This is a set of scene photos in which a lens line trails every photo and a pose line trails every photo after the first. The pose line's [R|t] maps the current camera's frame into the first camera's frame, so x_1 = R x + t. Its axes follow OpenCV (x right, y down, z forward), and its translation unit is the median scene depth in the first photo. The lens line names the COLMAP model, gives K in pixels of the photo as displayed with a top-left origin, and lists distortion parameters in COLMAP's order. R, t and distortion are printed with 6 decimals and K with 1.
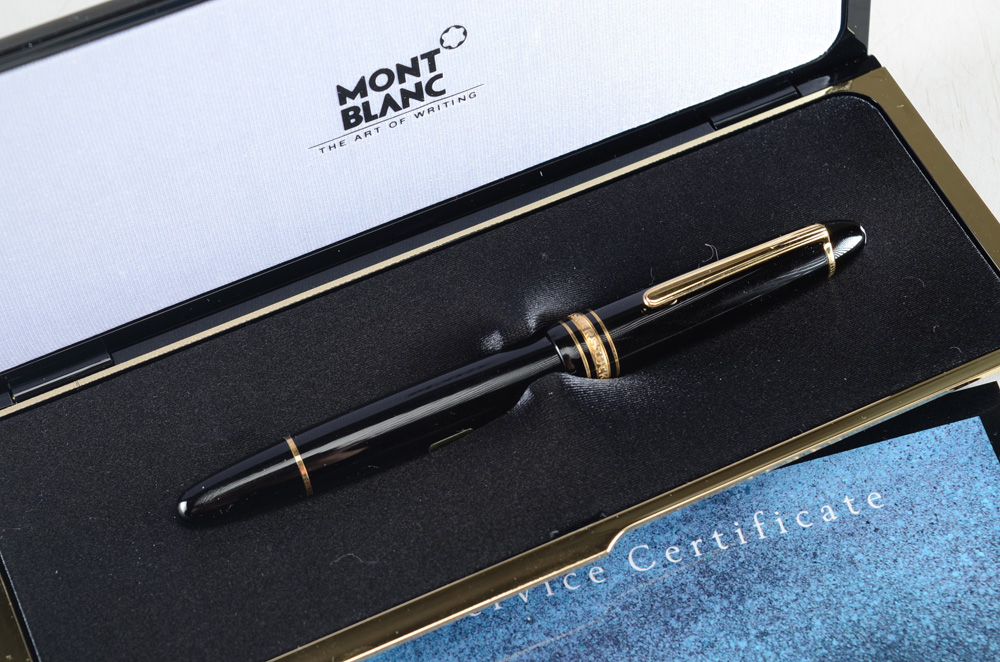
lens RADIAL K [[2176.5, 0, 500.1], [0, 2176.5, 330.6], [0, 0, 1]] dist [-0.026641, 0.000000]
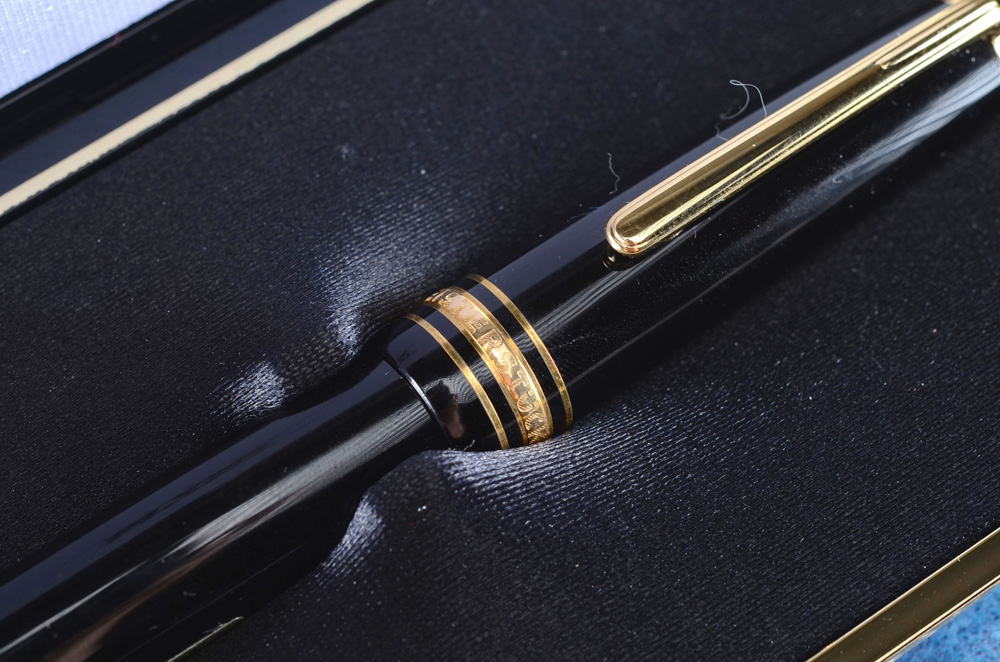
lens RADIAL K [[2538.6, 0, 500.4], [0, 2538.6, 331.4], [0, 0, 1]] dist [-0.057094, 0.000000]
pose [[0.983393, -0.148282, 0.104644, -0.006948], [0.133166, 0.981288, 0.139067, -0.066387], [-0.123307, -0.122823, 0.984739, 0.525994]]
